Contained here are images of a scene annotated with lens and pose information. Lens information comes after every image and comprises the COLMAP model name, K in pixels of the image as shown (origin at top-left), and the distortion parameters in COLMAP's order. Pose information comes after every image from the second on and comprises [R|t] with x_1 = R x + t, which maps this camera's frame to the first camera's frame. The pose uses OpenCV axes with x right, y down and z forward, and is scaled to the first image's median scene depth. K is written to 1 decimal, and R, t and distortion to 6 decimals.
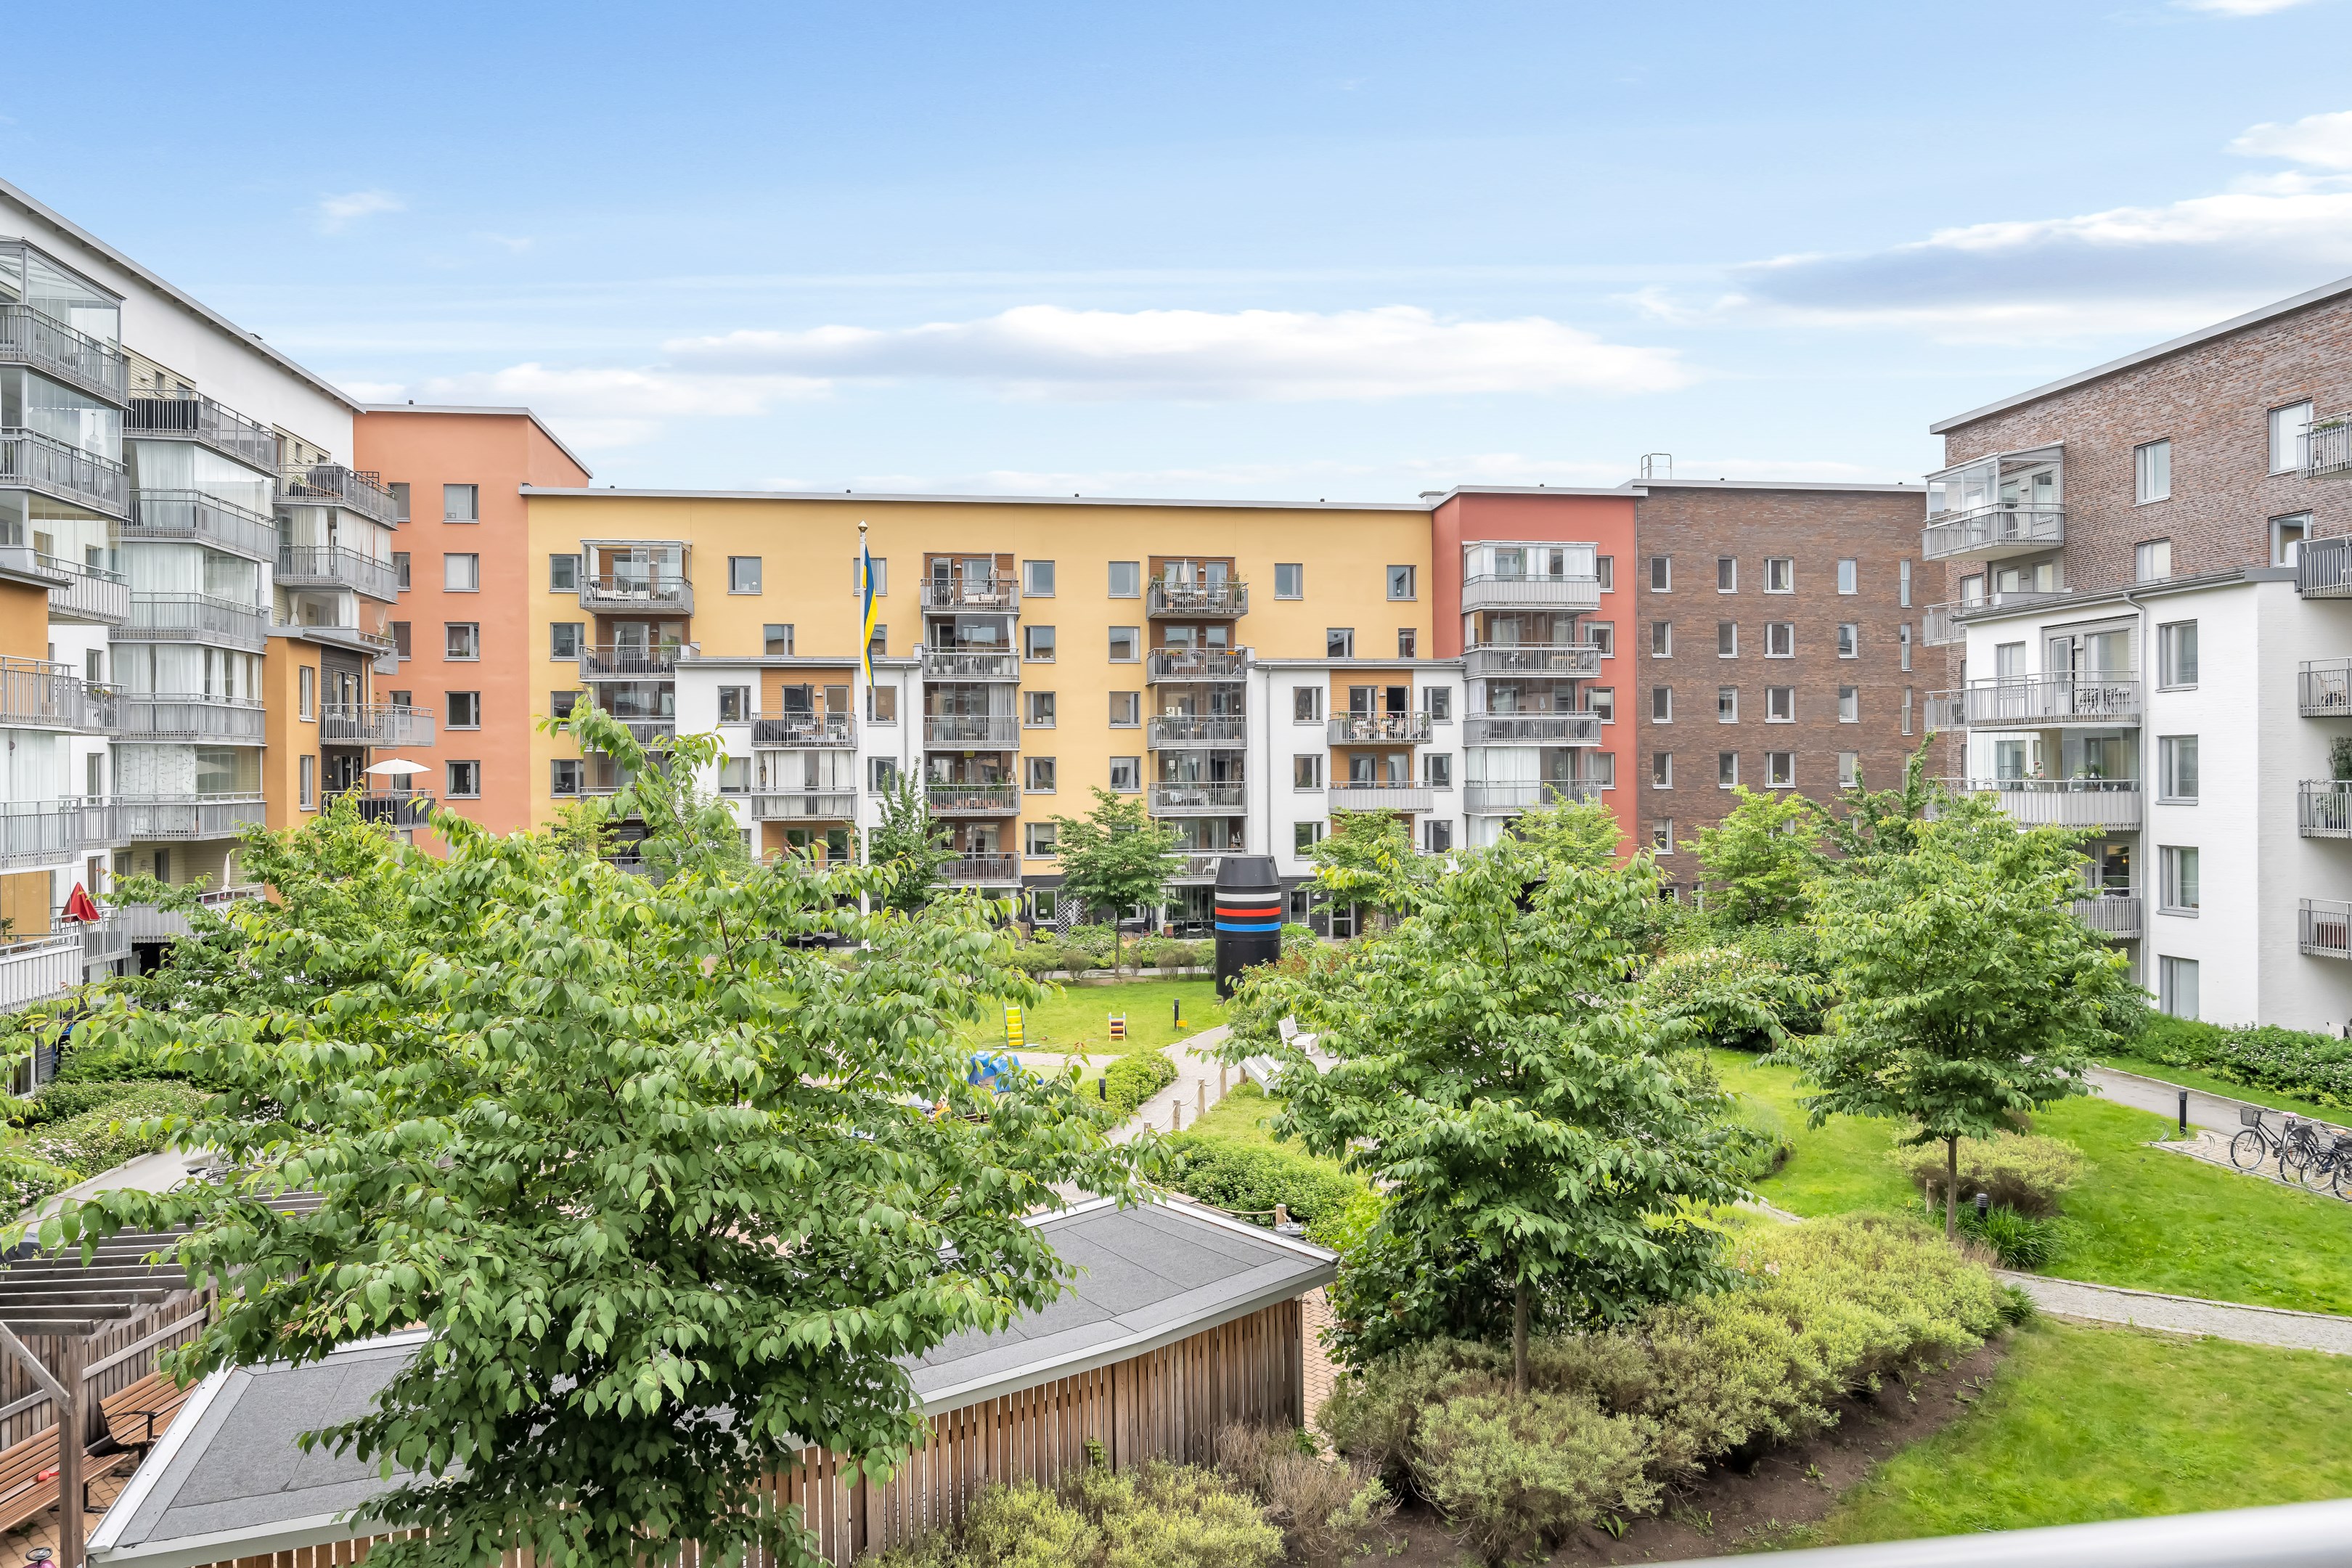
lens RADIAL K [[1591.0, 0, 1167.6], [0, 1591.0, 787.4], [0, 0, 1]] dist [-0.001357, 0.005792]
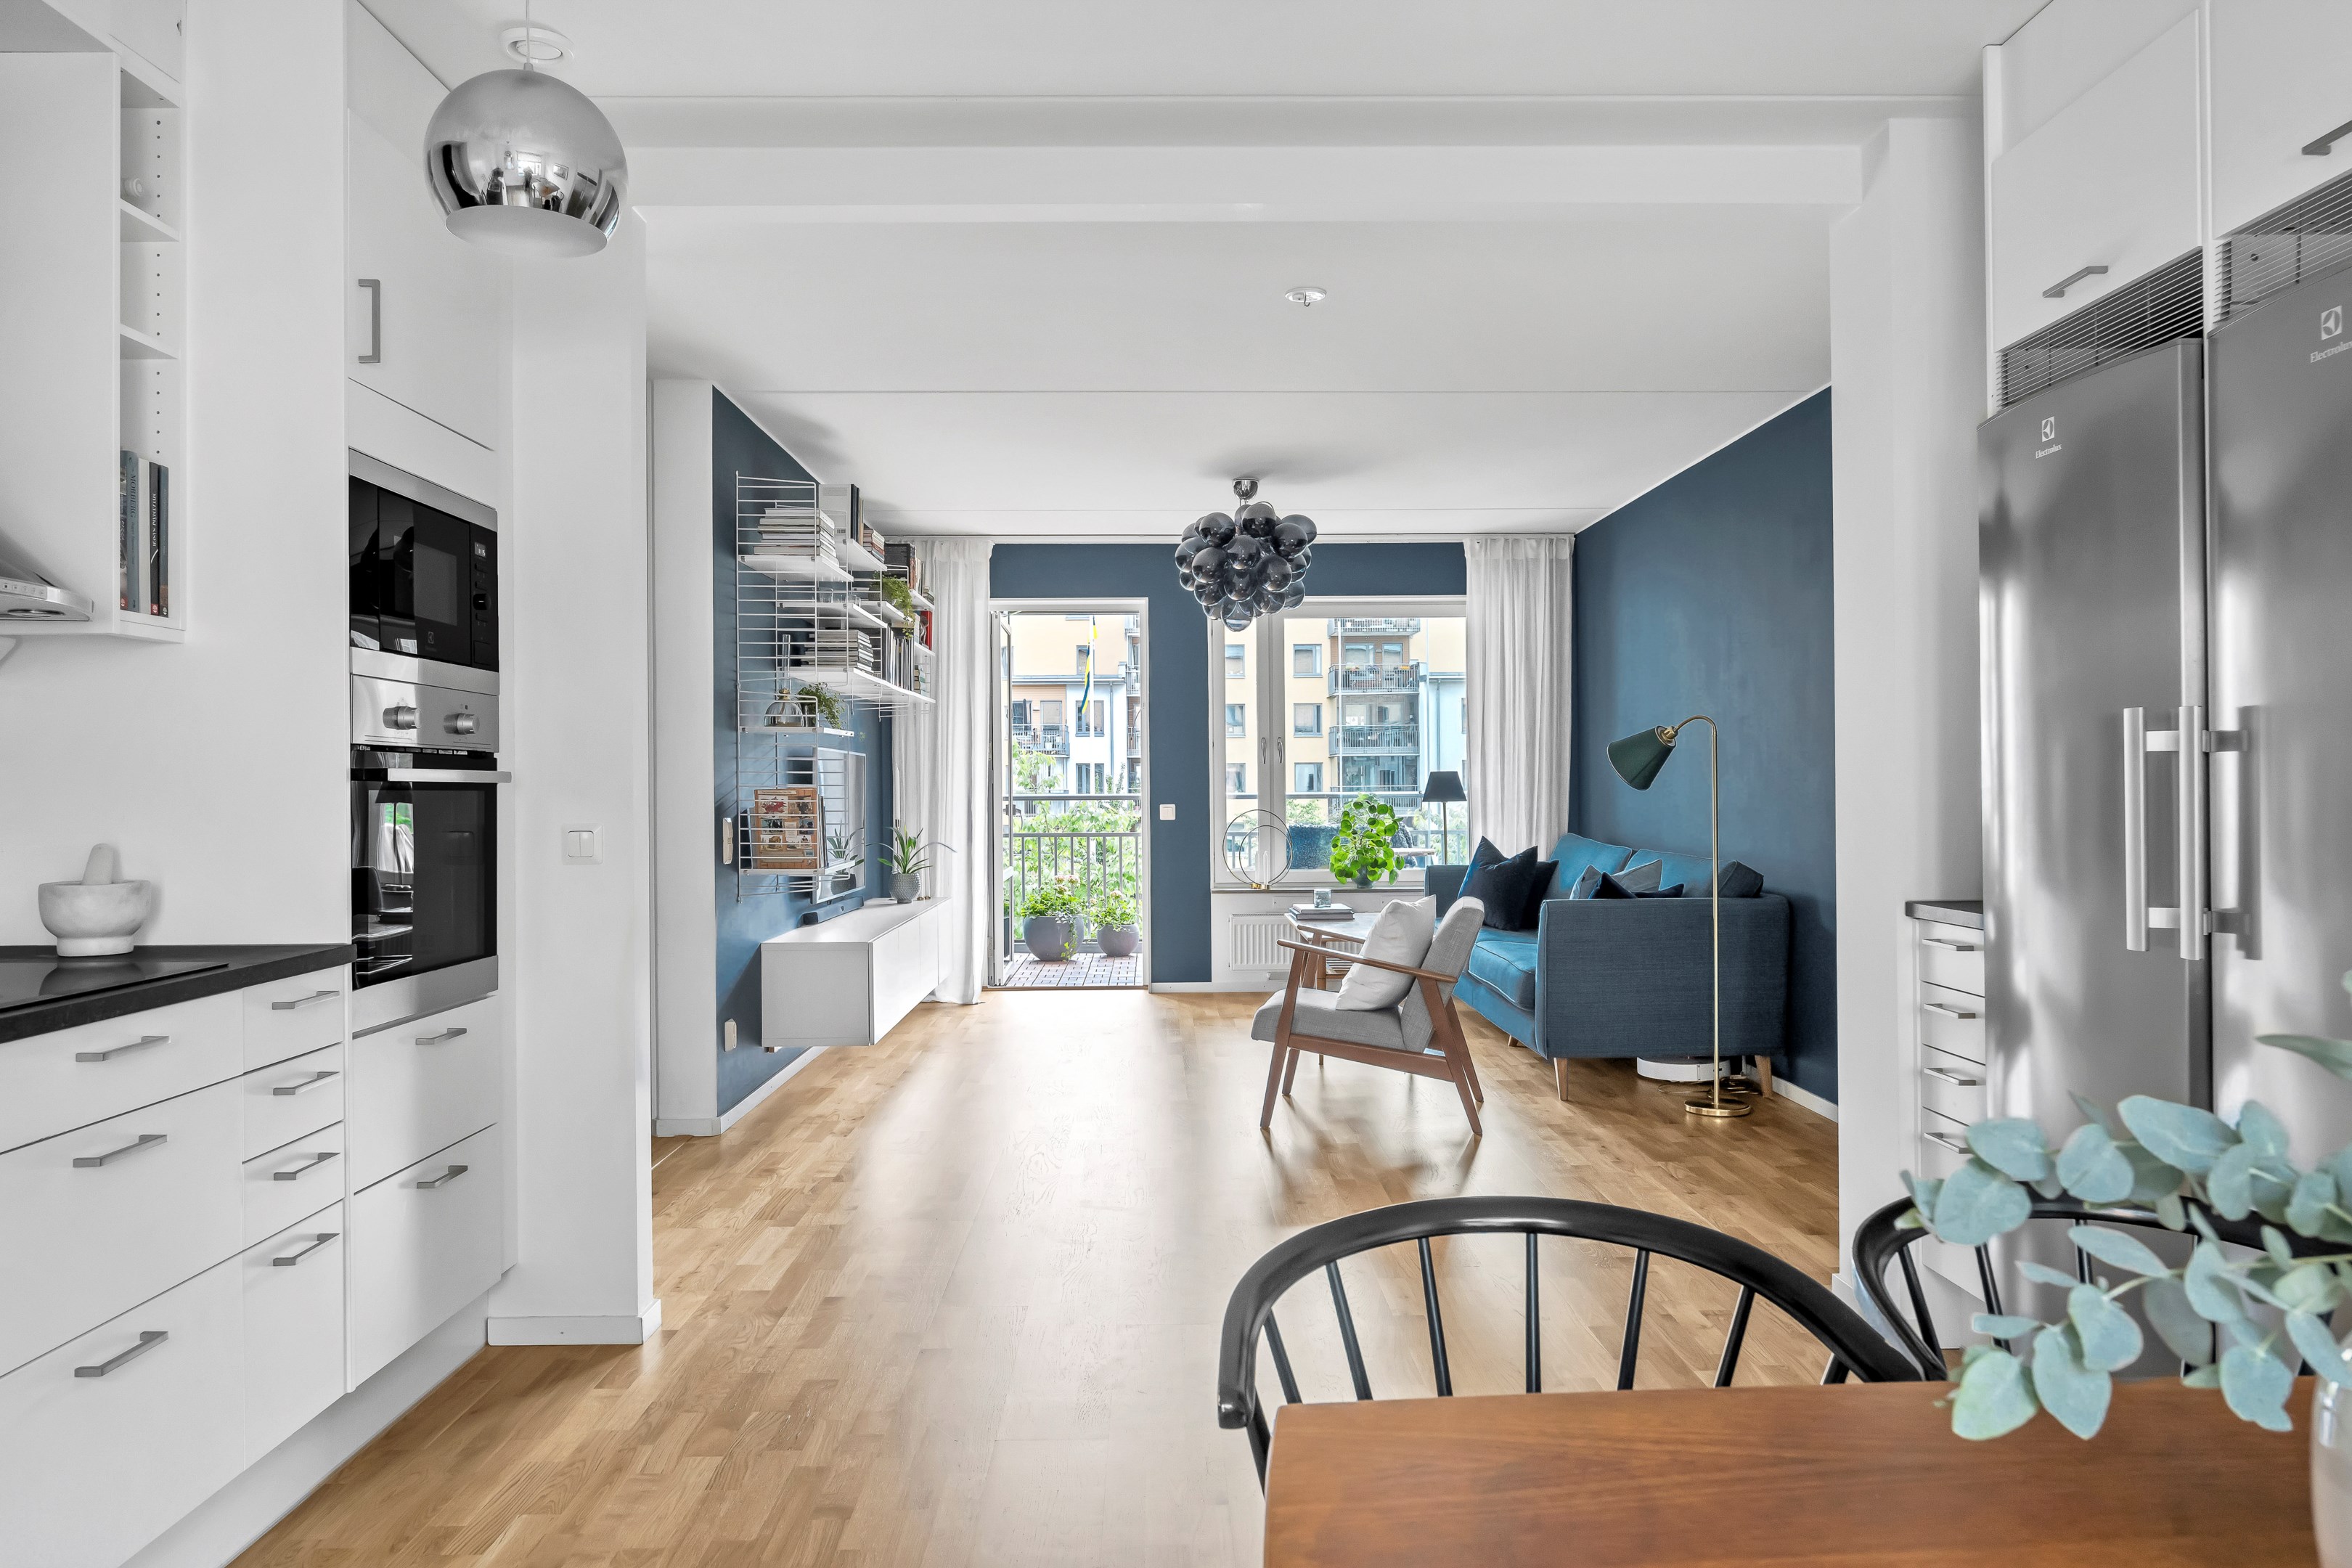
lens RADIAL K [[1592.9, 0, 1179.0], [0, 1592.9, 766.9], [0, 0, 1]] dist [-0.003778, 0.000529]
pose [[0.993128, -0.000606, -0.117033, 0.015384], [-0.001341, 0.999862, -0.016557, 0.002177], [0.117027, 0.016600, 0.992990, -0.116014]]
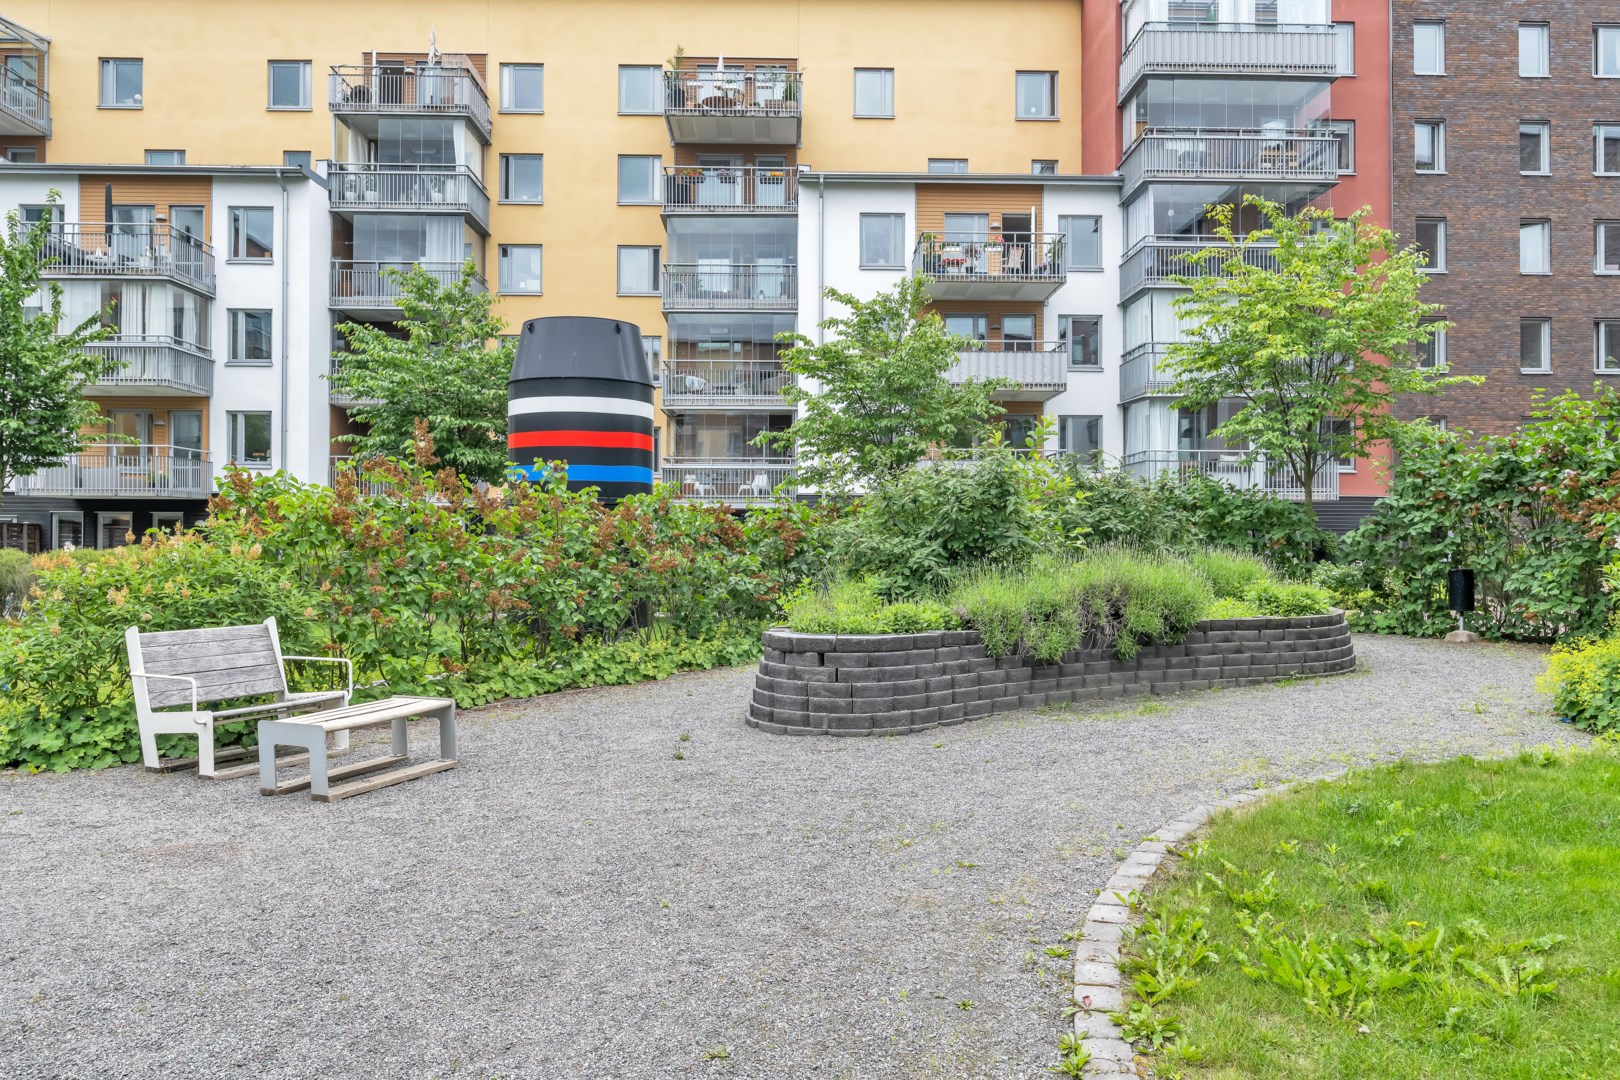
lens RADIAL K [[1145.7, 0, 813.2], [0, 1145.7, 535.3], [0, 0, 1]] dist [0.001436, 0.004575]
pose [[0.992599, 0.006746, -0.121249, 0.126334], [-0.008934, 0.999807, -0.017509, 0.088404], [0.121107, 0.018463, 0.992468, 0.549112]]
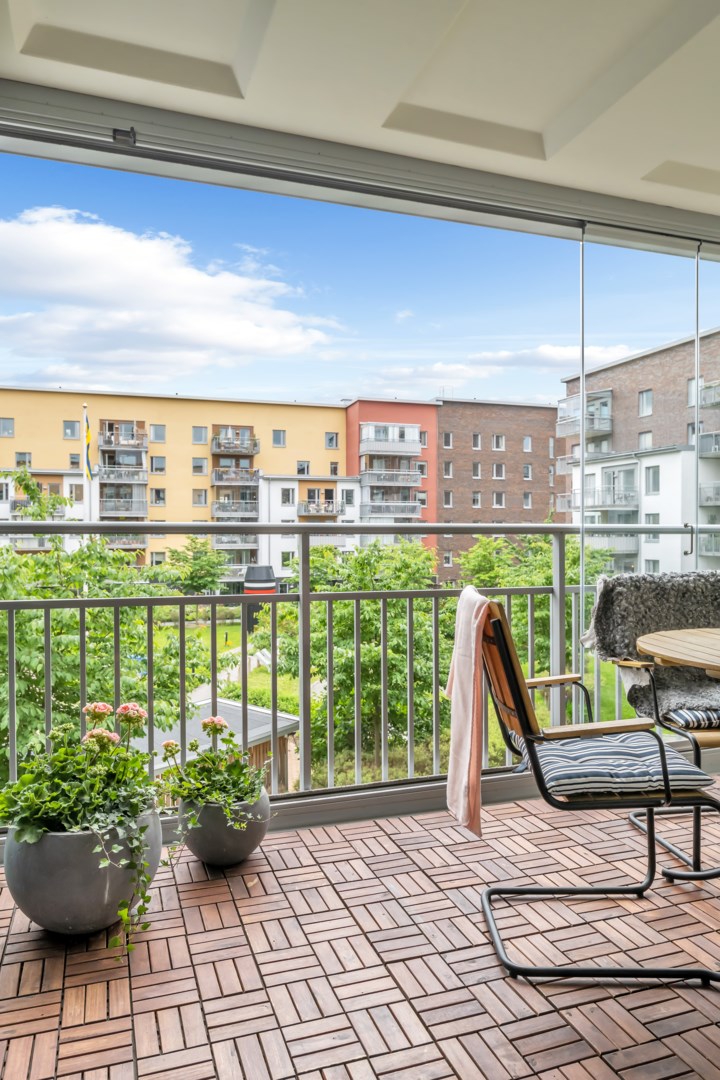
lens RADIAL K [[763.8, 0, 362.9], [0, 763.8, 540.5], [0, 0, 1]] dist [0.001436, 0.004575]
pose [[0.982562, 0.005397, 0.185859, -0.003369], [-0.005926, 0.999980, 0.002296, 0.004038], [-0.185843, -0.003357, 0.982574, -0.025425]]
